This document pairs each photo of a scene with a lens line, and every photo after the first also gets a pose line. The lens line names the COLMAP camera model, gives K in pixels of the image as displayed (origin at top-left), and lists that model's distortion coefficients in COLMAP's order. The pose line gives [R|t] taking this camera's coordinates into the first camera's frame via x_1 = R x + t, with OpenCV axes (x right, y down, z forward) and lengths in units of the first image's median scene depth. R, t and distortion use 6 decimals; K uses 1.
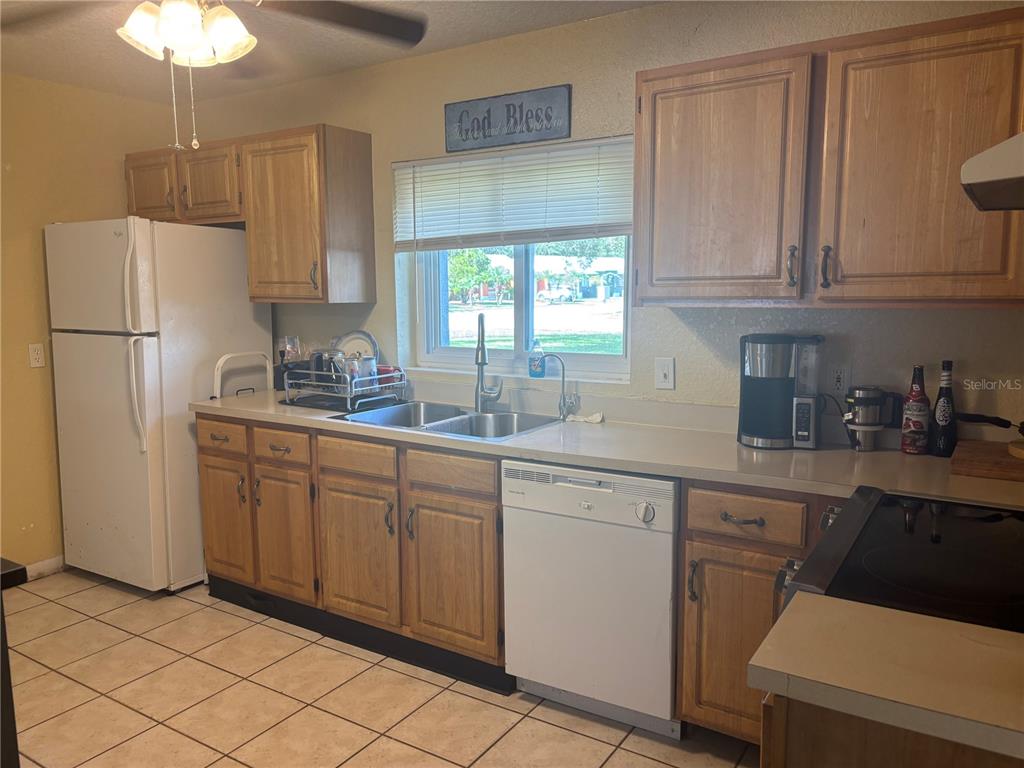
lens RADIAL K [[783.5, 0, 500.8], [0, 783.5, 393.7], [0, 0, 1]] dist [0.057683, -0.062457]
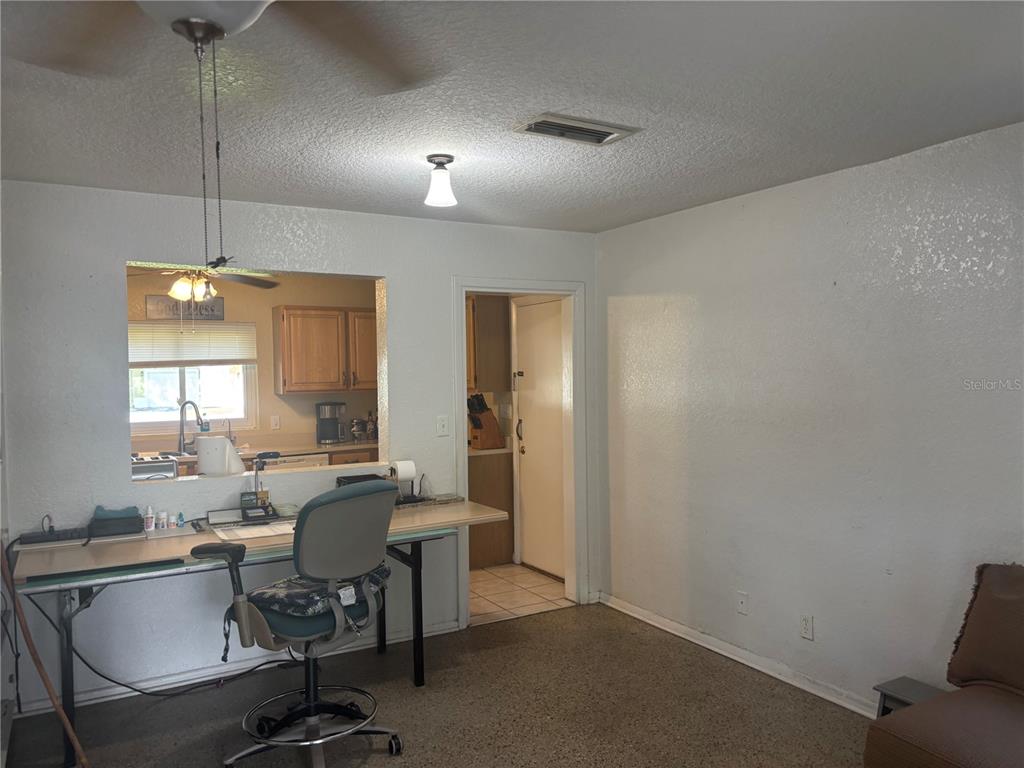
lens RADIAL K [[783.5, 0, 511.5], [0, 783.5, 387.4], [0, 0, 1]] dist [0.057683, -0.062457]
pose [[0.448710, -0.021813, 0.893411, -1.488525], [0.133221, 0.990165, -0.042734, 0.061595], [-0.883692, 0.138196, 0.447202, -0.656908]]
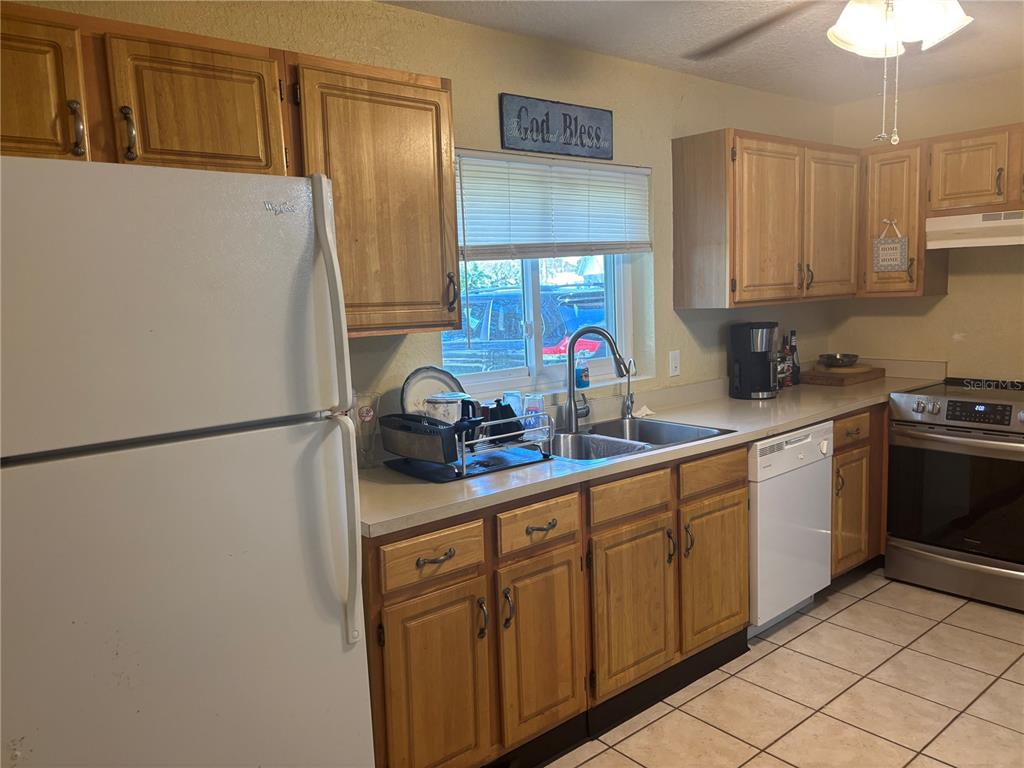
lens RADIAL K [[783.5, 0, 513.8], [0, 783.5, 391.7], [0, 0, 1]] dist [0.057683, -0.062457]
pose [[0.276143, -0.131862, 0.952028, -0.997221], [0.165243, 0.982308, 0.088126, -0.125934], [-0.946805, 0.132981, 0.293047, 0.828335]]
